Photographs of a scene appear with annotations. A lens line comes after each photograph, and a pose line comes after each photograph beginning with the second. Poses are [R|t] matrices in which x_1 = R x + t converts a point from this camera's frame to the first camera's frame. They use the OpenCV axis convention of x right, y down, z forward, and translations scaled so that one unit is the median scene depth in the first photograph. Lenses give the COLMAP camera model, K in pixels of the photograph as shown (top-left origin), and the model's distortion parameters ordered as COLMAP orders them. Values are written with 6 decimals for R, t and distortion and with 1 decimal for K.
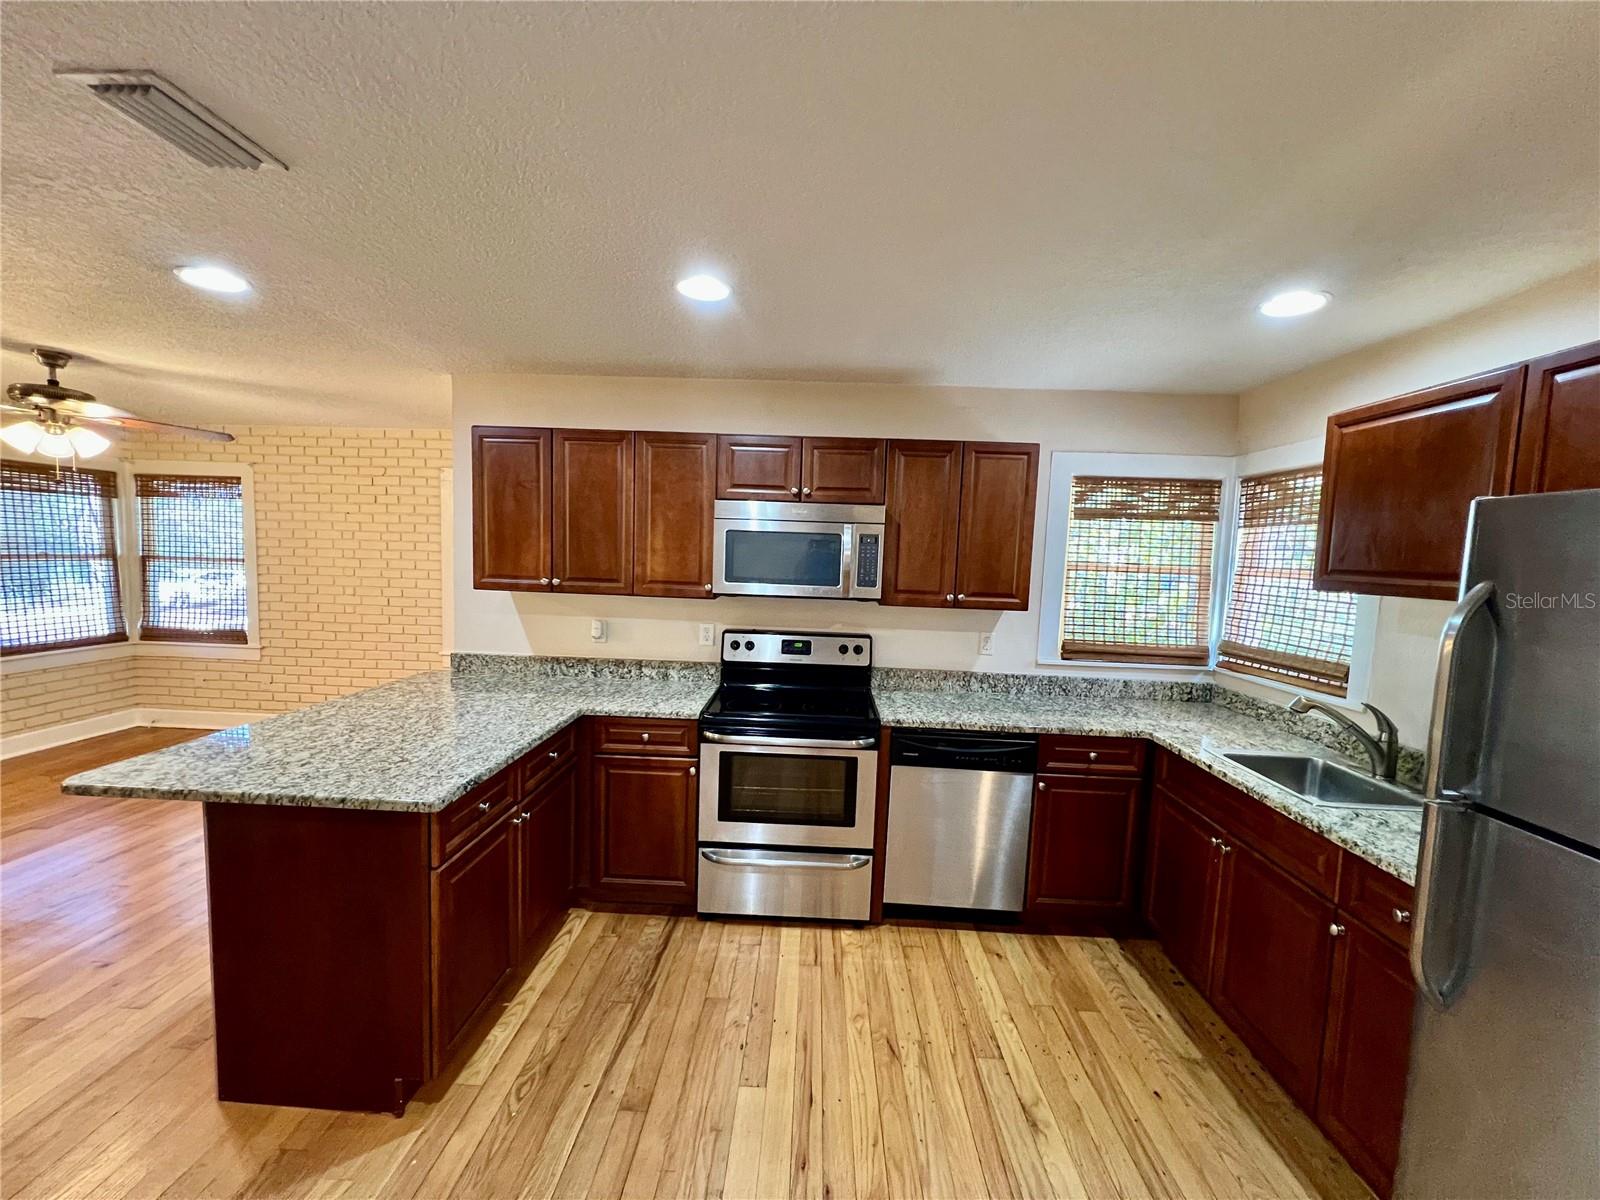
lens RADIAL K [[638.7, 0, 799.1], [0, 638.7, 603.5], [0, 0, 1]] dist [0.000732, -0.000059]
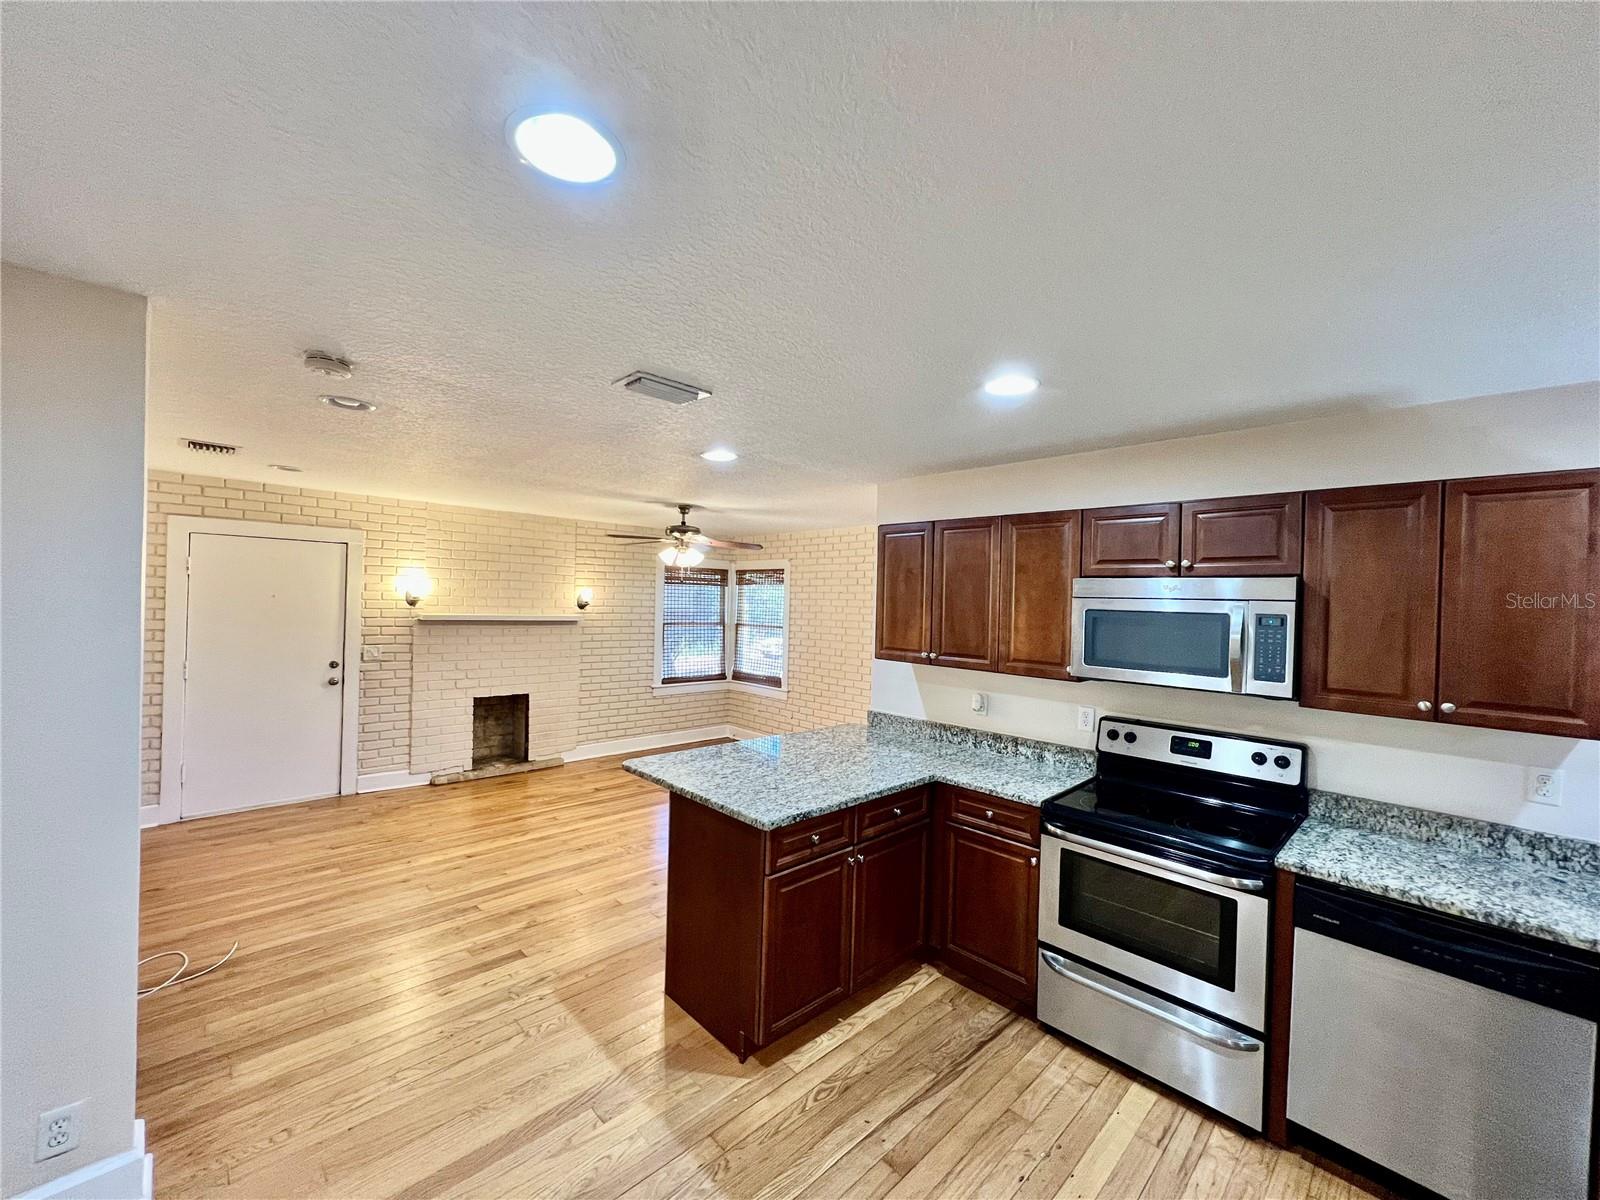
lens RADIAL K [[638.7, 0, 799.5], [0, 638.7, 604.4], [0, 0, 1]] dist [0.000732, -0.000059]
pose [[0.717766, -0.009237, -0.696224, 0.241228], [-0.060761, 0.995267, -0.075846, -0.025728], [0.693629, 0.096743, 0.713807, 0.035507]]
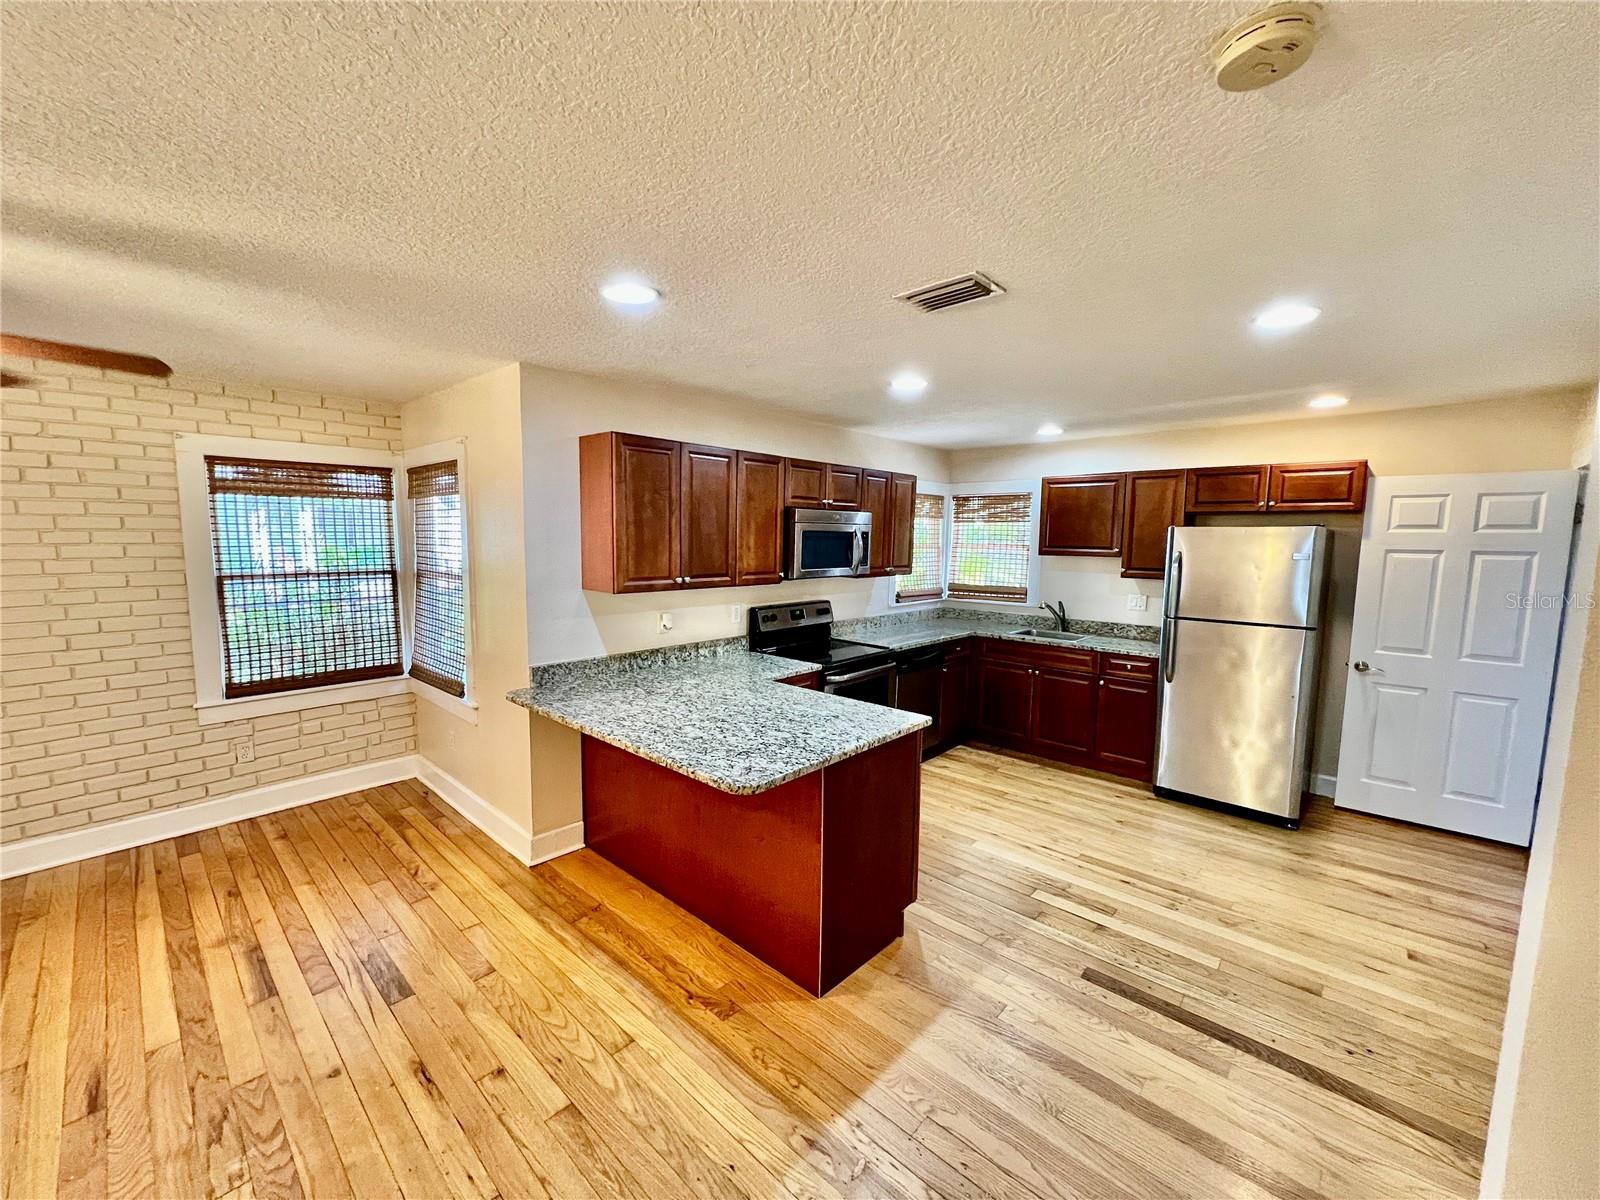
lens RADIAL K [[638.7, 0, 794.9], [0, 638.7, 605.4], [0, 0, 1]] dist [0.000732, -0.000059]
pose [[0.655782, -0.109716, 0.746936, -1.157566], [0.071354, 0.993962, 0.083354, -0.072933], [-0.751571, -0.001365, 0.659651, 0.124476]]
